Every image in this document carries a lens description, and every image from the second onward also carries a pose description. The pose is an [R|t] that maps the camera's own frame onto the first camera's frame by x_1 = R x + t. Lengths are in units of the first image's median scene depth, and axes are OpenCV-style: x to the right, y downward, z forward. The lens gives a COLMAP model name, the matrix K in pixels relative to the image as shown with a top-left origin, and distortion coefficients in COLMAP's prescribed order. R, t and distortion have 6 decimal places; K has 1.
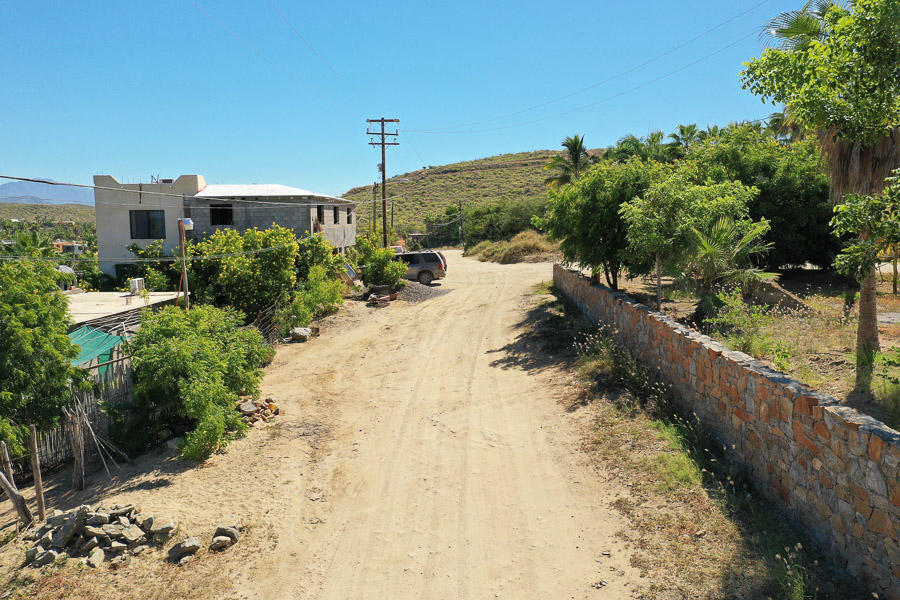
lens RADIAL K [[704.5, 0, 451.6], [0, 704.5, 294.5], [0, 0, 1]] dist [0.005651, 0.031652]
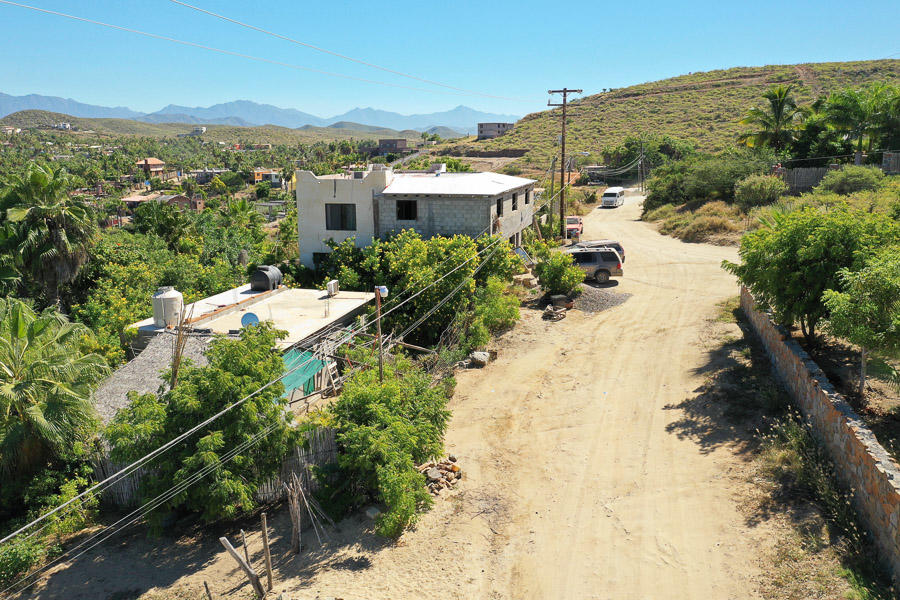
lens RADIAL K [[704.5, 0, 455.7], [0, 704.5, 301.8], [0, 0, 1]] dist [0.005651, 0.031652]
pose [[0.972081, 0.053690, -0.228420, -0.015179], [-0.025421, 0.991837, 0.124950, -0.169644], [0.233264, -0.115655, 0.965511, -0.010406]]
